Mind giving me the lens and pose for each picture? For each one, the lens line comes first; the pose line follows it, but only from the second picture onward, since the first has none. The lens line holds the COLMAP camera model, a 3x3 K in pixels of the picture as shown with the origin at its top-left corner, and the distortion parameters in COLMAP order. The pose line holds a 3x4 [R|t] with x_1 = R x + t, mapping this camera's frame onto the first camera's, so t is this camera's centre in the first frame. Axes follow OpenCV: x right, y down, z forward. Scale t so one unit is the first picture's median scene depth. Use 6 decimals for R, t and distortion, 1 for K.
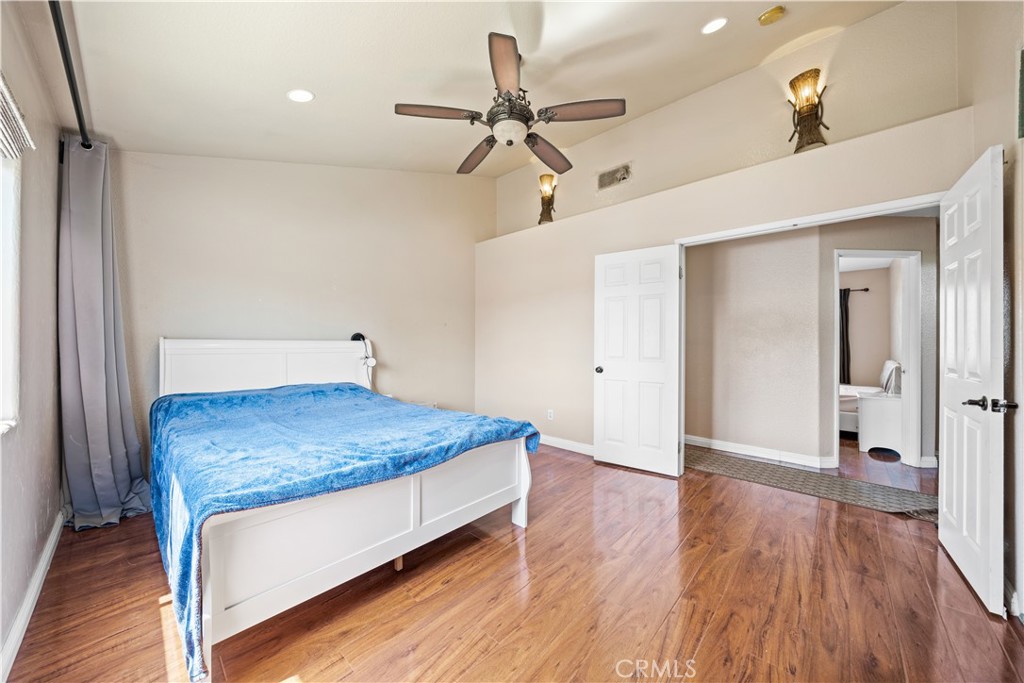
lens RADIAL K [[353.8, 0, 515.6], [0, 353.8, 342.7], [0, 0, 1]] dist [-0.003409, 0.000119]
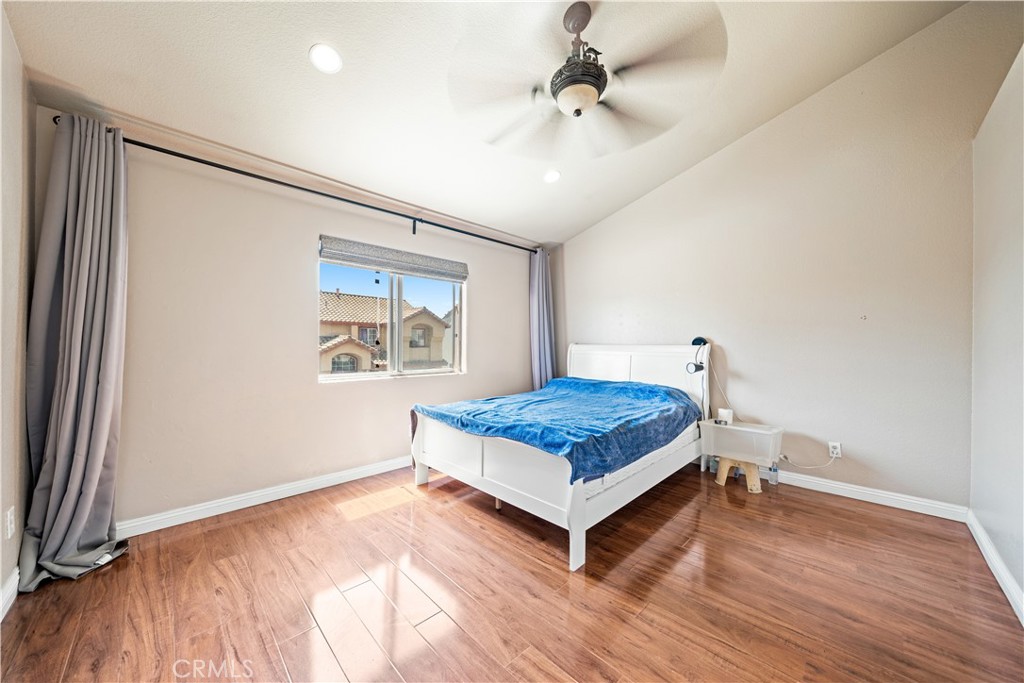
lens RADIAL K [[353.8, 0, 515.6], [0, 353.8, 342.7], [0, 0, 1]] dist [-0.003409, 0.000119]
pose [[-0.041062, -0.011820, -0.999087, 1.122529], [-0.005251, 0.999919, -0.011614, 0.001735], [0.999143, 0.004769, -0.041120, 1.173192]]
